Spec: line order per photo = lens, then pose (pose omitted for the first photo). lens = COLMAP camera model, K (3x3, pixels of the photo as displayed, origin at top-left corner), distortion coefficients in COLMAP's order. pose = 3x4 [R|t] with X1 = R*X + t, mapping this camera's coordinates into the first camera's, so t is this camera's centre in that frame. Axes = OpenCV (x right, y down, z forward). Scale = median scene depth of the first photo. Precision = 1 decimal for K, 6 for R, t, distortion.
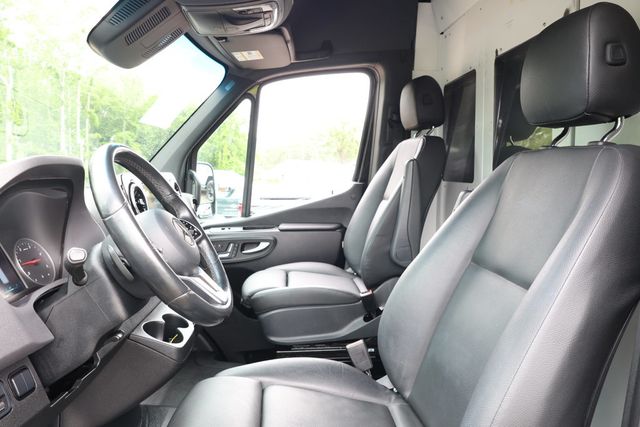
lens RADIAL K [[453.8, 0, 320.0], [0, 453.8, 213.5], [0, 0, 1]] dist [-0.032295, 0.000145]
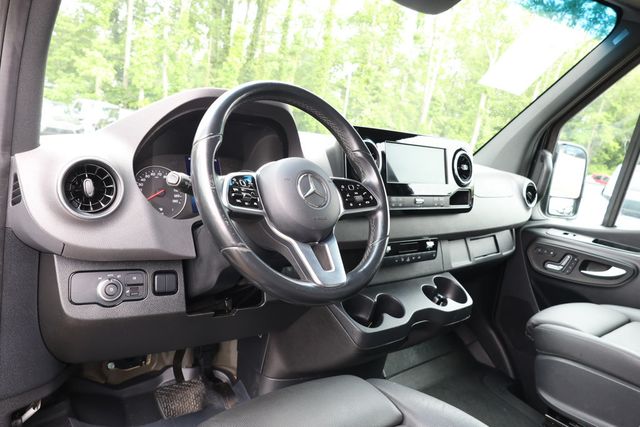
lens RADIAL K [[487.4, 0, 320.0], [0, 487.4, 213.5], [0, 0, 1]] dist [0.009123, 0.002756]
pose [[0.560209, 0.225354, -0.797108, 0.196554], [-0.208537, 0.969658, 0.127576, -0.016672], [0.801672, 0.094758, 0.590206, 0.196682]]
